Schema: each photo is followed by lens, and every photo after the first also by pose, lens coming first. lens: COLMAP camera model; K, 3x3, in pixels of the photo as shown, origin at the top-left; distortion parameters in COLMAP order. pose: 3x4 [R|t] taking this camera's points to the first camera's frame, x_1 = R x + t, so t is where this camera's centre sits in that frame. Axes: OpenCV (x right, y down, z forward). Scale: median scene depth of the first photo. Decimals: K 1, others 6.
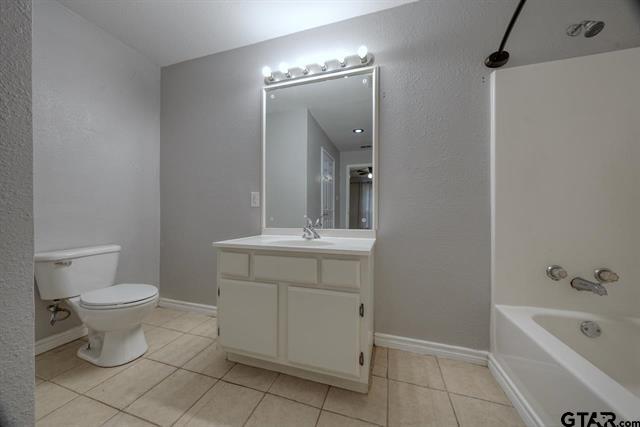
lens RADIAL K [[219.7, 0, 322.2], [0, 219.7, 211.3], [0, 0, 1]] dist [0.000379, -0.000011]
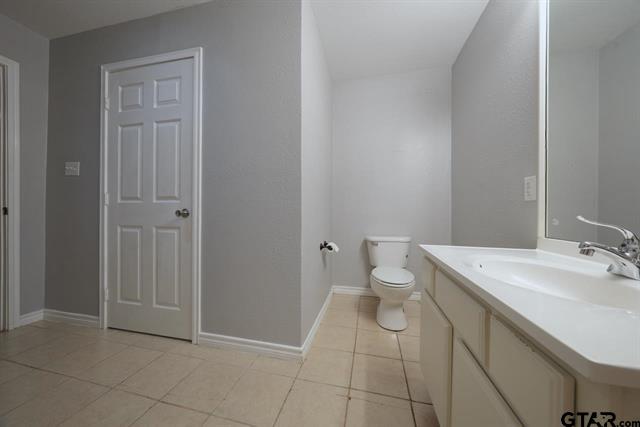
lens RADIAL K [[219.7, 0, 322.2], [0, 219.7, 211.3], [0, 0, 1]] dist [0.000379, -0.000011]
pose [[0.087090, -0.001488, -0.996199, 0.263883], [0.006607, 0.999978, -0.000916, 0.004535], [0.996179, -0.006502, 0.087098, 0.392328]]
